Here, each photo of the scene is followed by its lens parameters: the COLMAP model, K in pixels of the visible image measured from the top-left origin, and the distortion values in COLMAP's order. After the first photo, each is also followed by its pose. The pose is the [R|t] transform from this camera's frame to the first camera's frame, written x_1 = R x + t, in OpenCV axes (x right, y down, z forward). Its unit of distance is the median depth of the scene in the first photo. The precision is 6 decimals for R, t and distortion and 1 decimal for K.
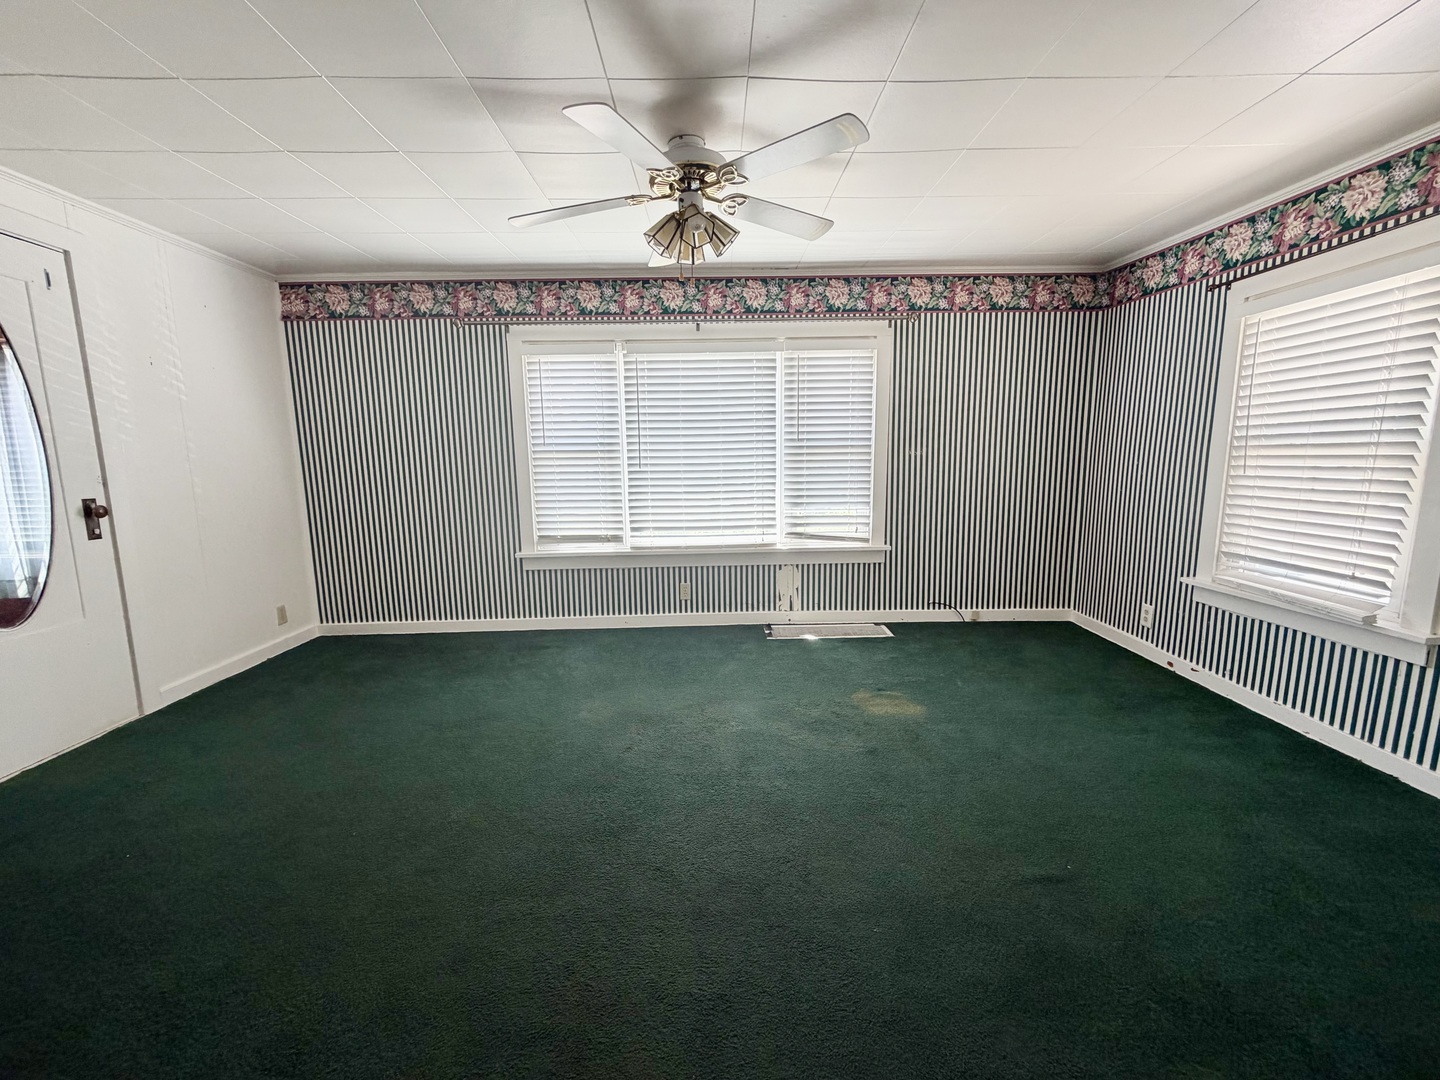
lens RADIAL K [[573.4, 0, 717.9], [0, 573.4, 538.9], [0, 0, 1]] dist [0.000109, 0.000022]
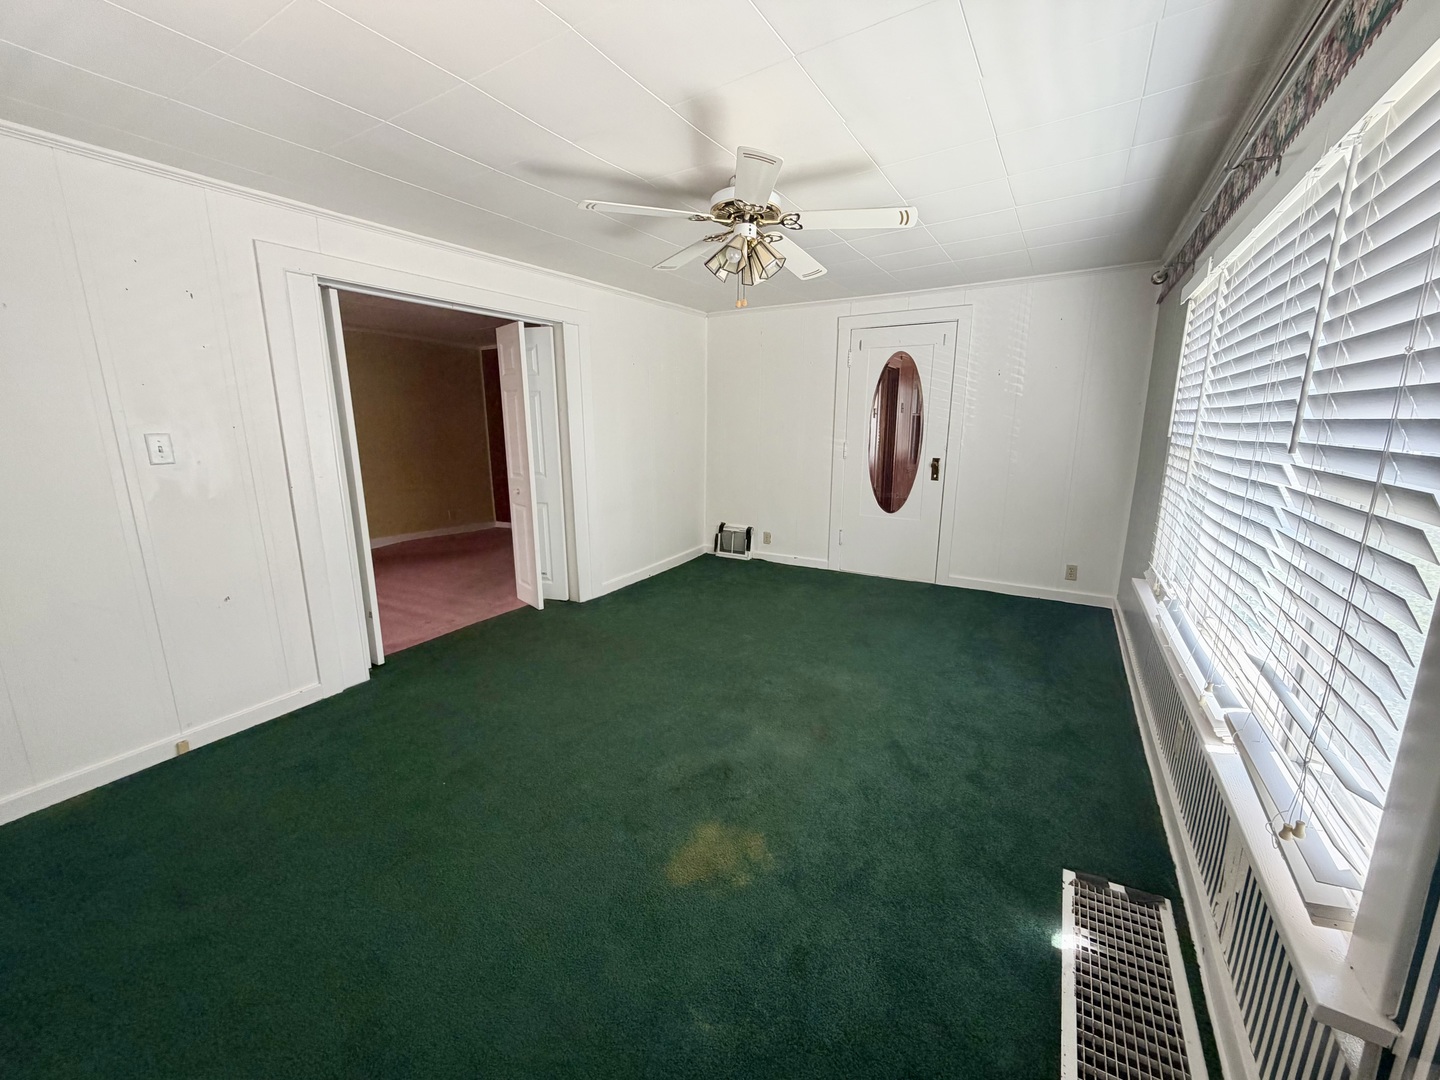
lens RADIAL K [[573.4, 0, 716.4], [0, 573.4, 543.2], [0, 0, 1]] dist [0.000109, 0.000022]
pose [[-0.529839, 0.194932, -0.825392, 0.729427], [-0.114678, 0.947822, 0.297460, -0.237639], [0.840309, 0.252260, -0.479839, 1.162957]]
